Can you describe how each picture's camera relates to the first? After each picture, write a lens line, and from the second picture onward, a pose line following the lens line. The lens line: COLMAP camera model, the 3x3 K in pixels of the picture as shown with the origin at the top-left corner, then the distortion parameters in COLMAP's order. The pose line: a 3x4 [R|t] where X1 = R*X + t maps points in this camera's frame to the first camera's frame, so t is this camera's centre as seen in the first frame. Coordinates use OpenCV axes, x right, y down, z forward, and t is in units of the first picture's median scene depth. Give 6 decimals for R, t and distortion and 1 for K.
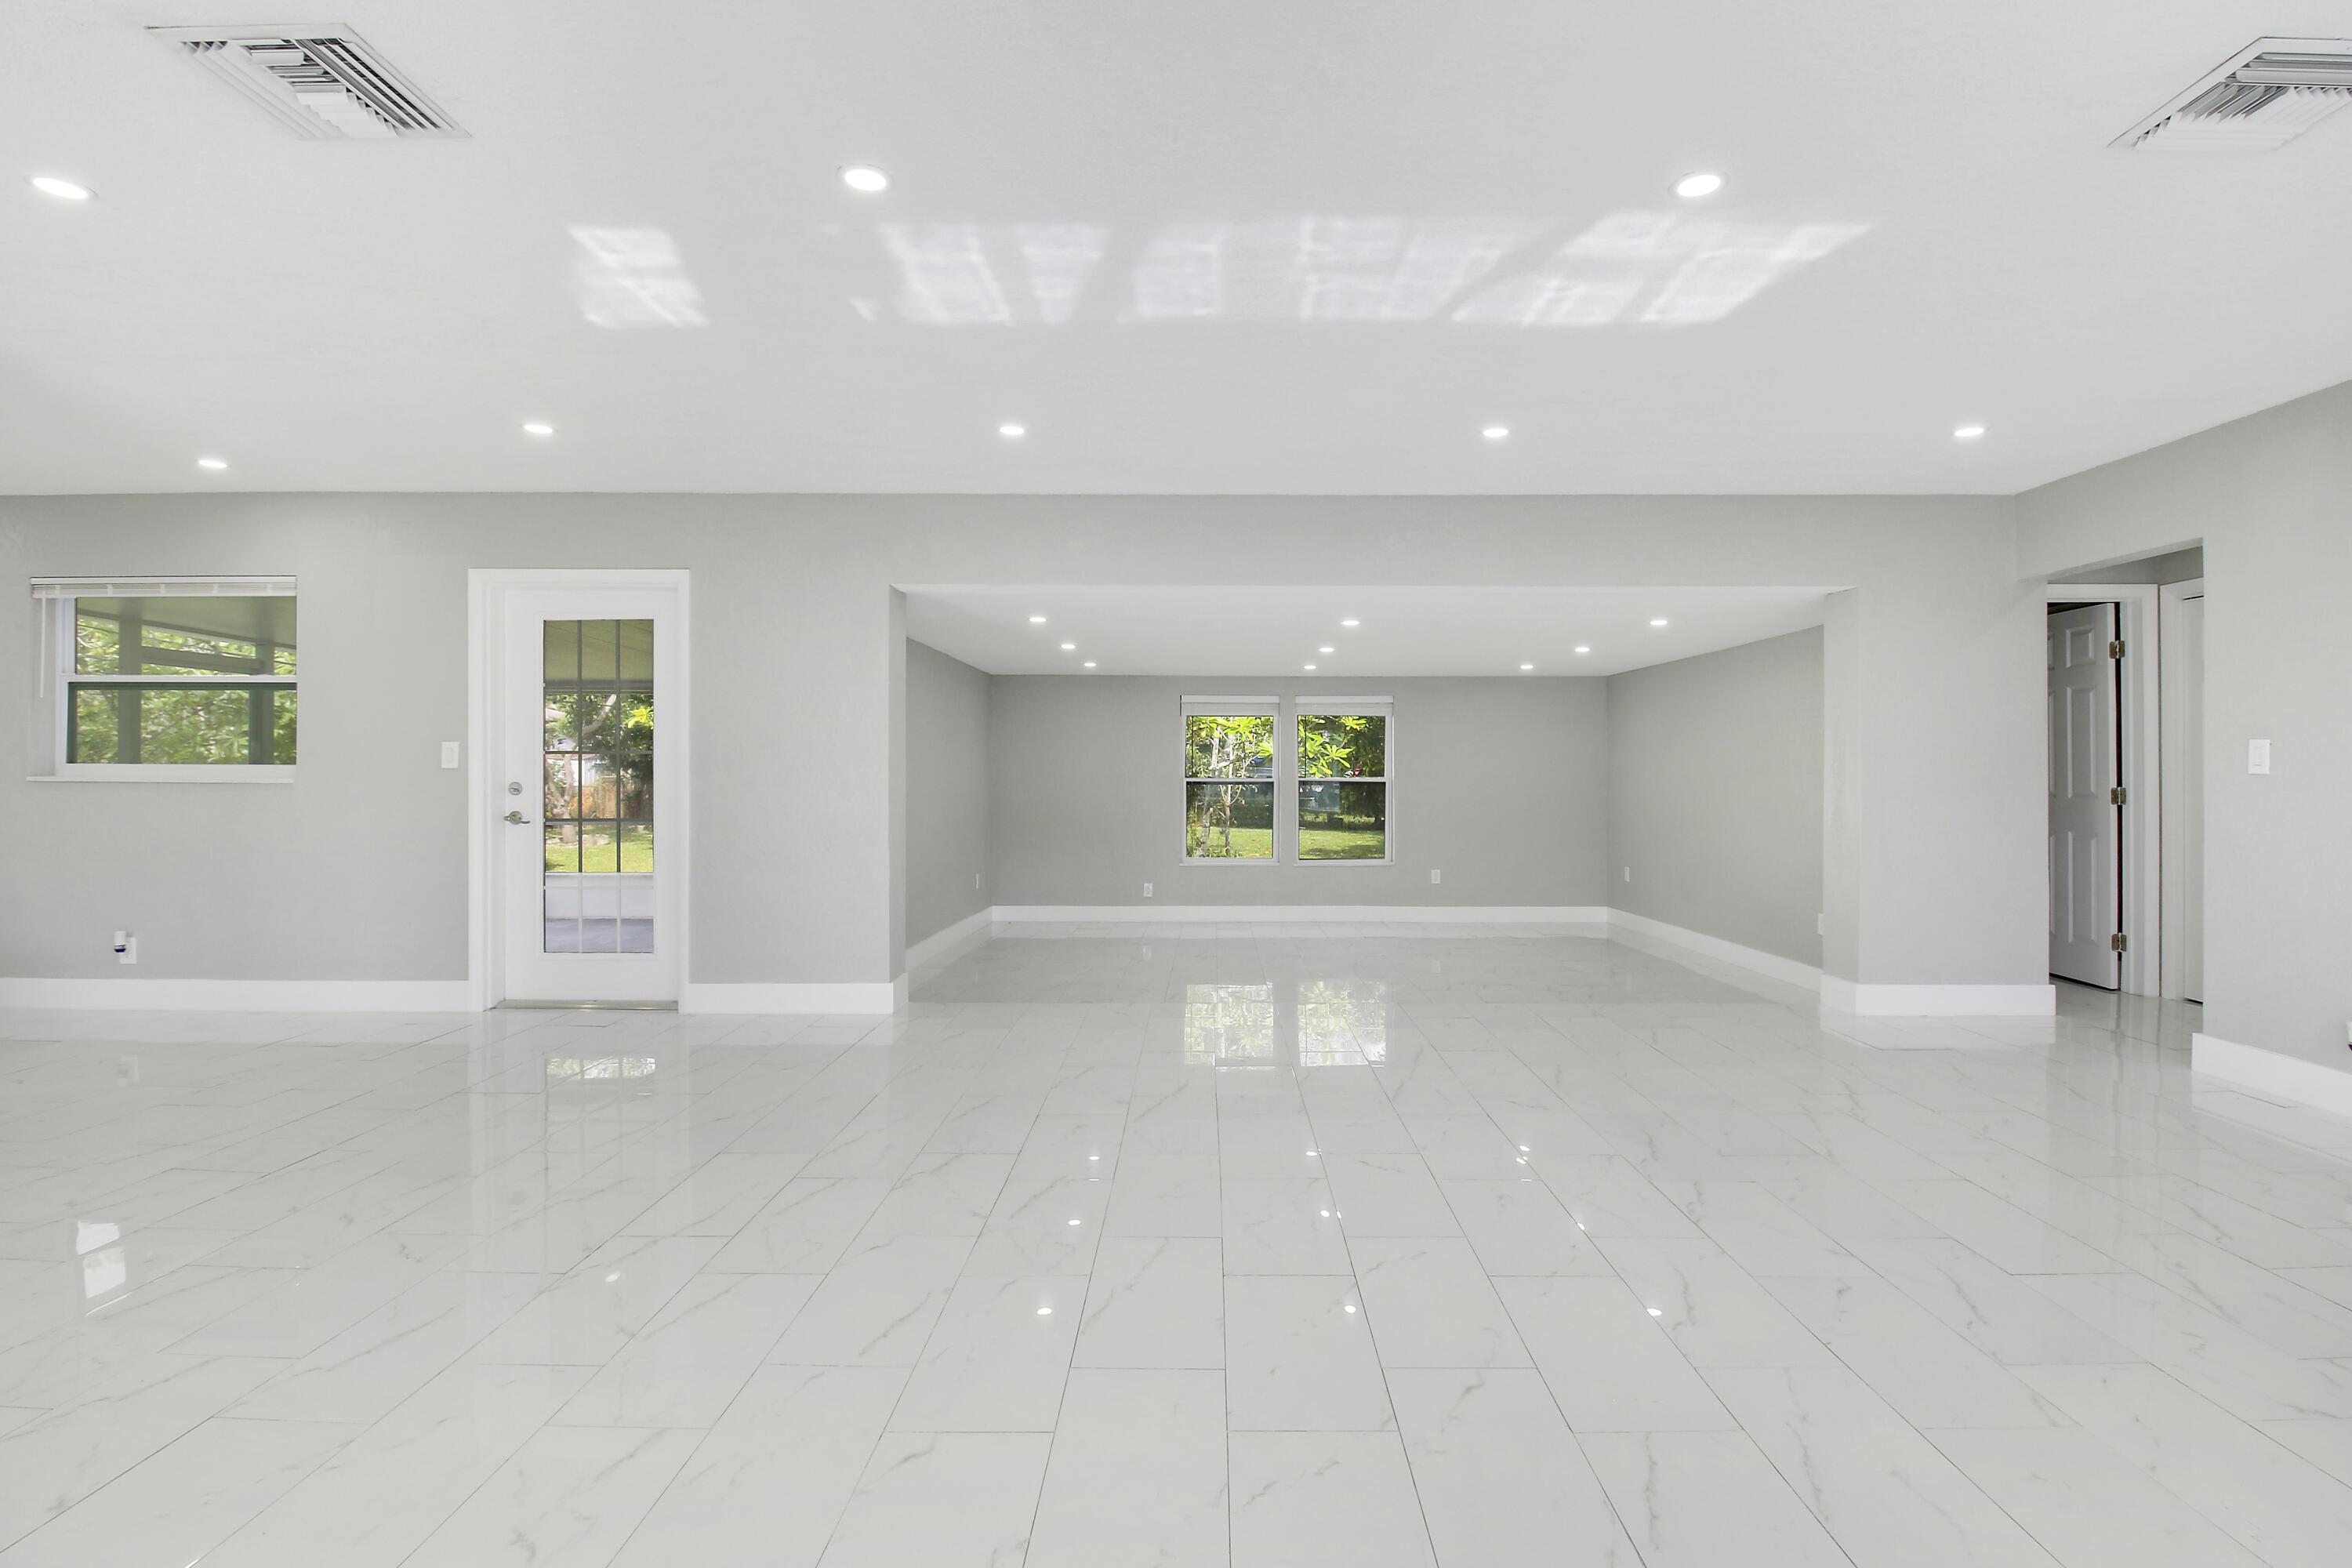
lens RADIAL K [[1144.7, 0, 1200.9], [0, 1144.7, 778.5], [0, 0, 1]] dist [0.021263, -0.035162]
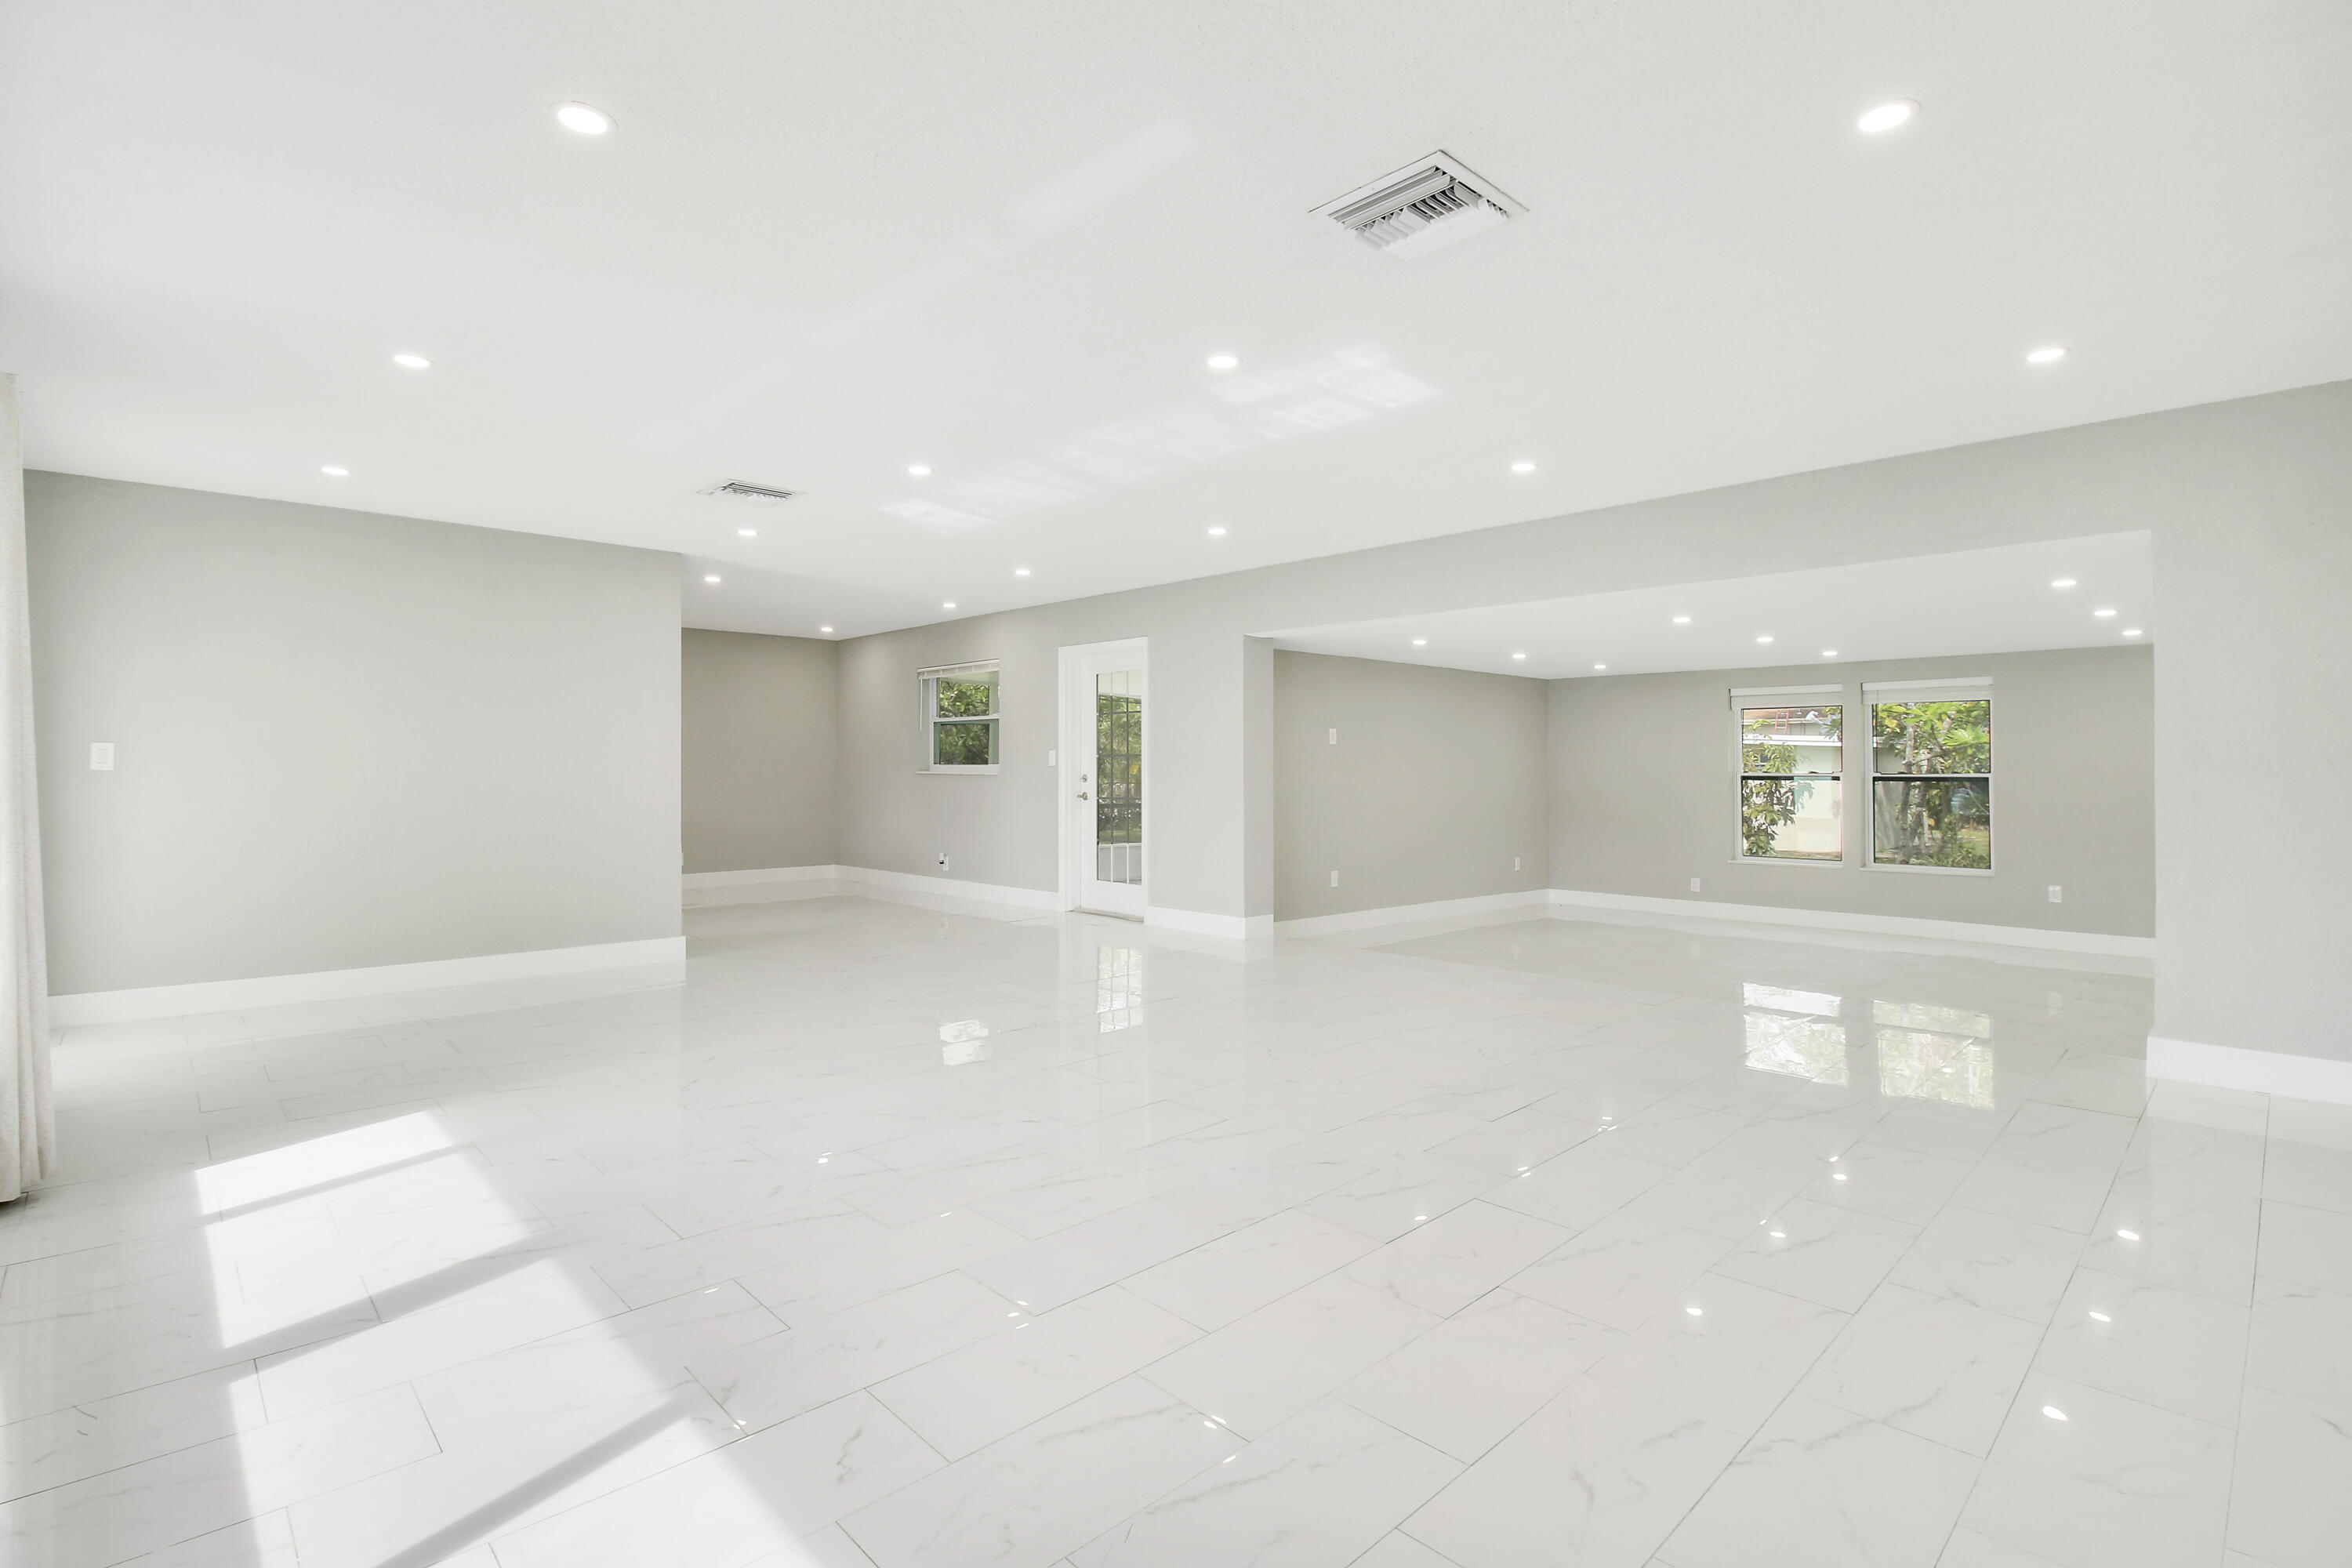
lens RADIAL K [[1118.8, 0, 1179.2], [0, 1118.8, 768.5], [0, 0, 1]] dist [-0.005697, -0.000911]
pose [[0.691924, -0.001435, -0.721969, 0.650469], [-0.002116, 0.999990, -0.004016, 0.000673], [0.721968, 0.004306, 0.691913, -0.005932]]
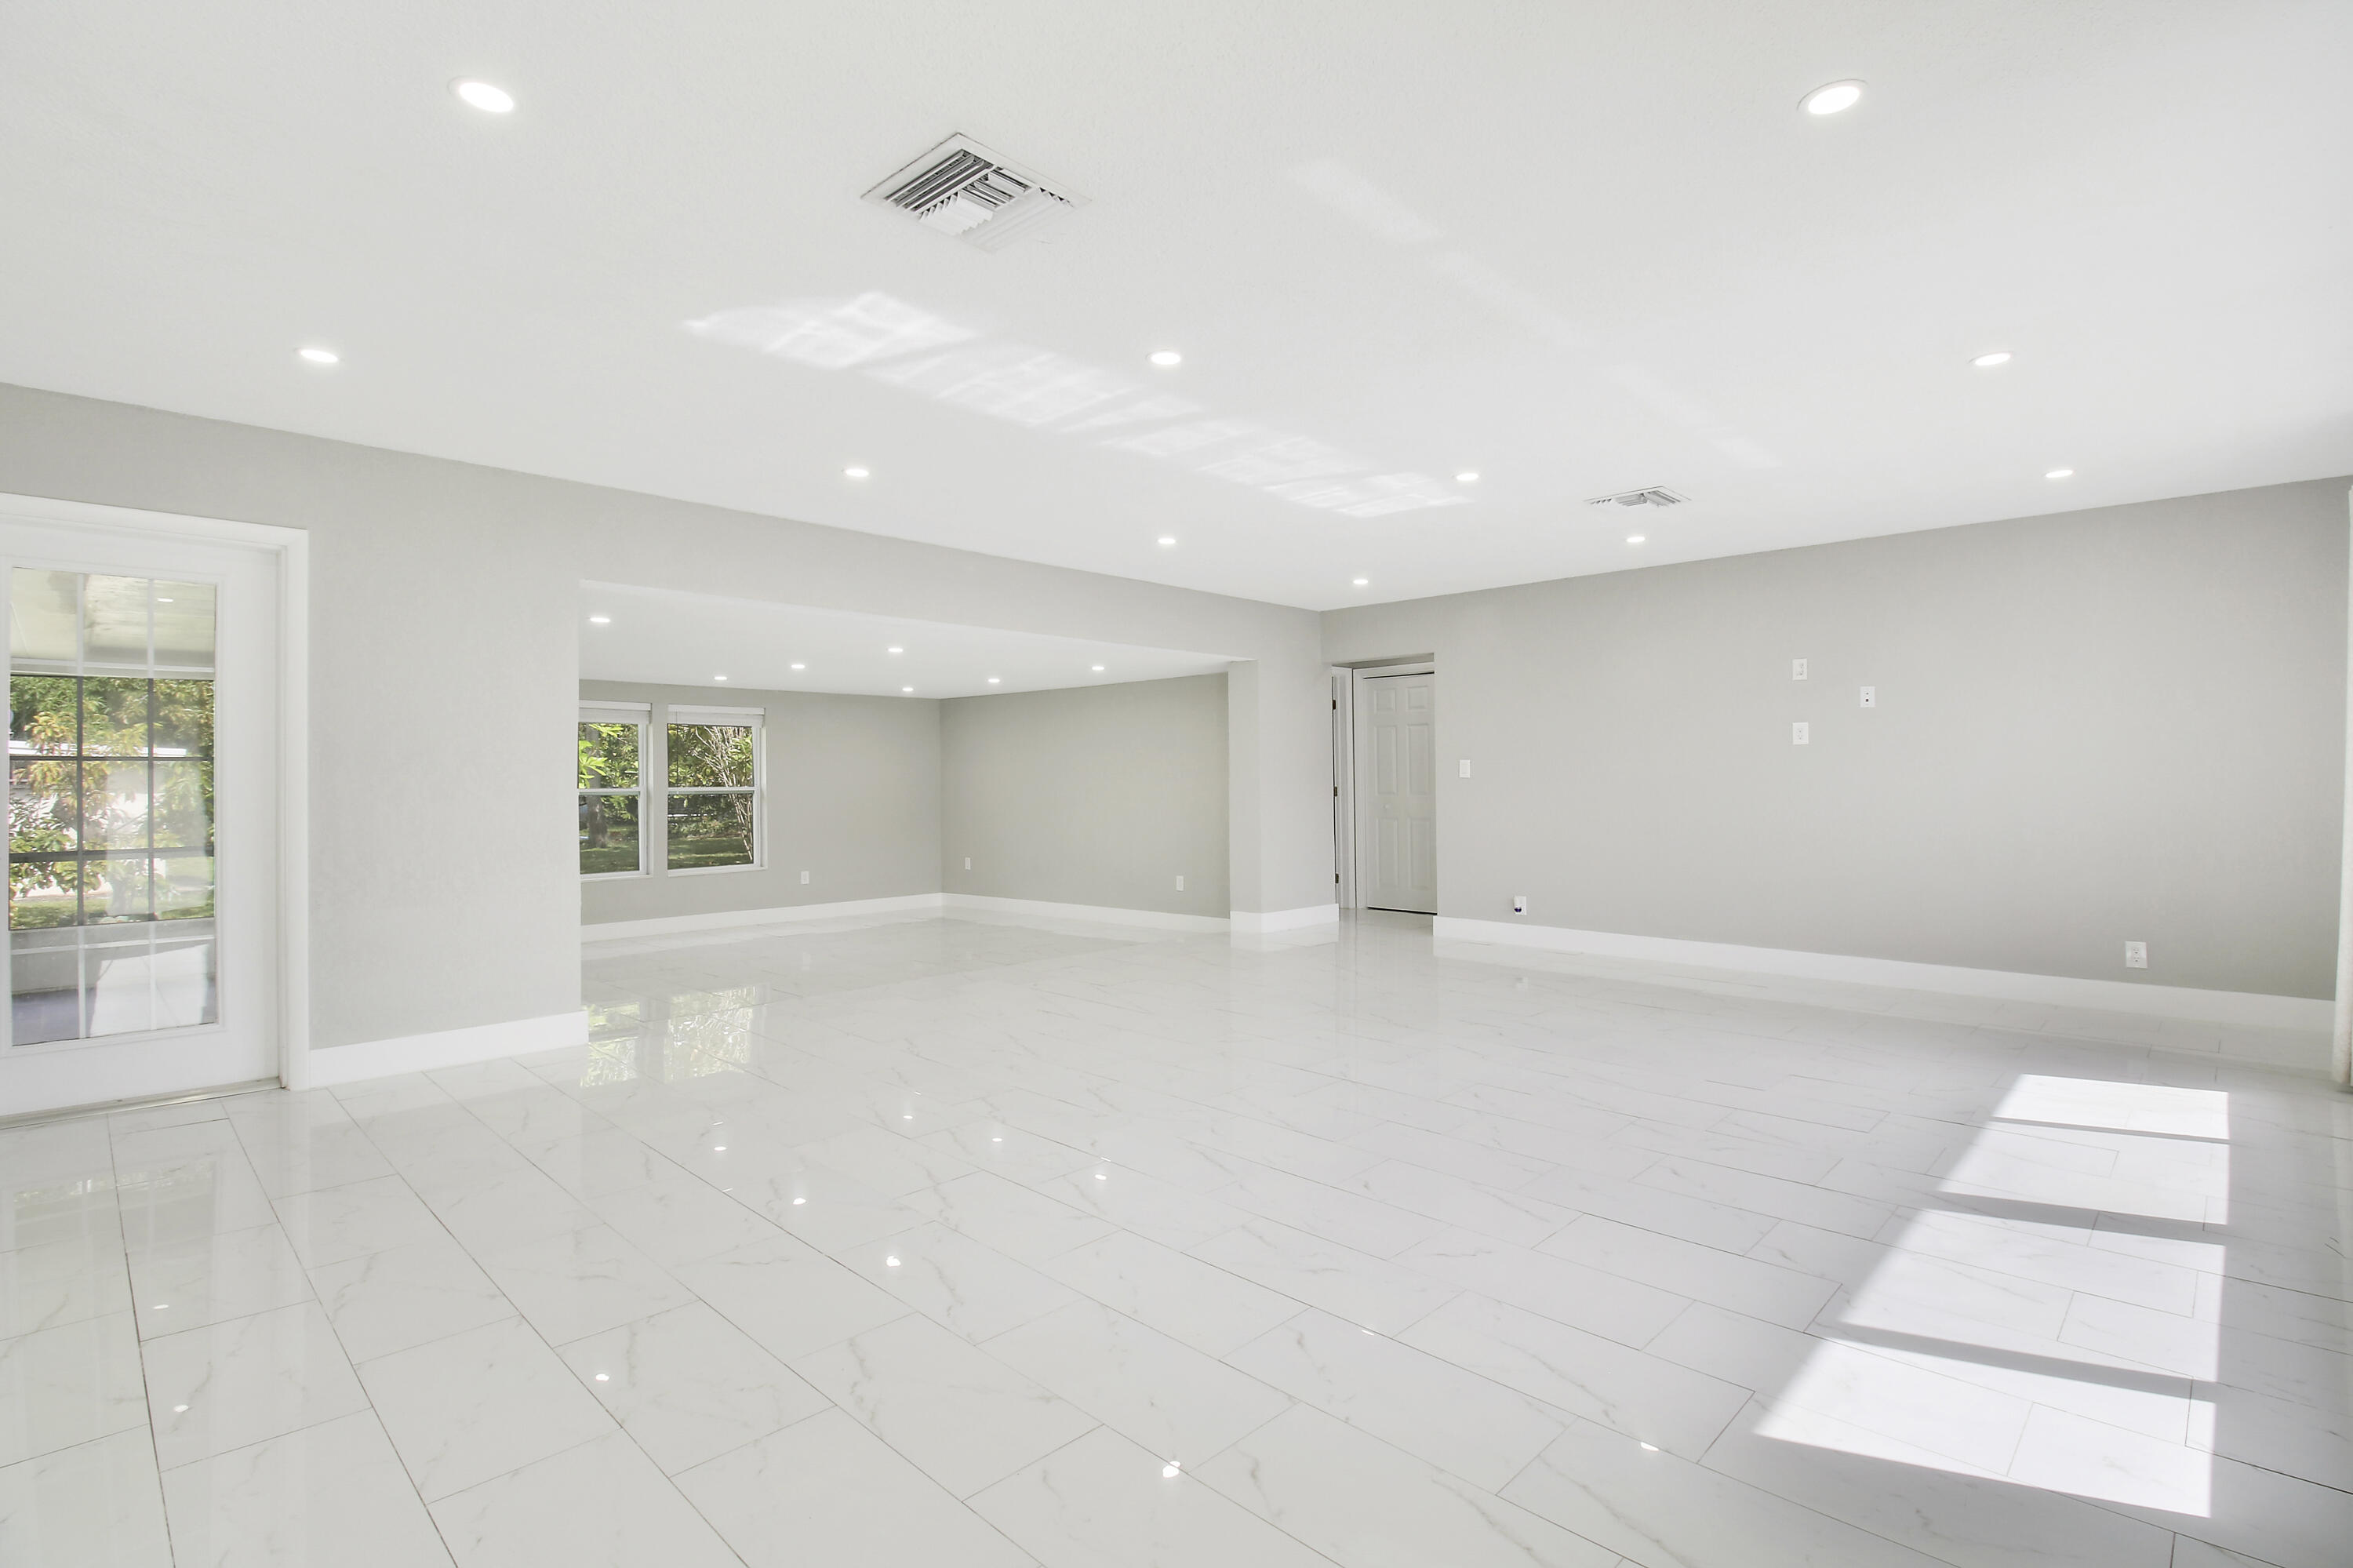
lens RADIAL K [[1103.3, 0, 1222.9], [0, 1103.3, 764.5], [0, 0, 1]] dist [-0.001380, -0.000805]
pose [[0.677958, 0.004624, 0.735087, -0.544572], [0.010105, 0.999827, -0.015609, -0.000702], [-0.735032, 0.018010, 0.677794, 0.015818]]
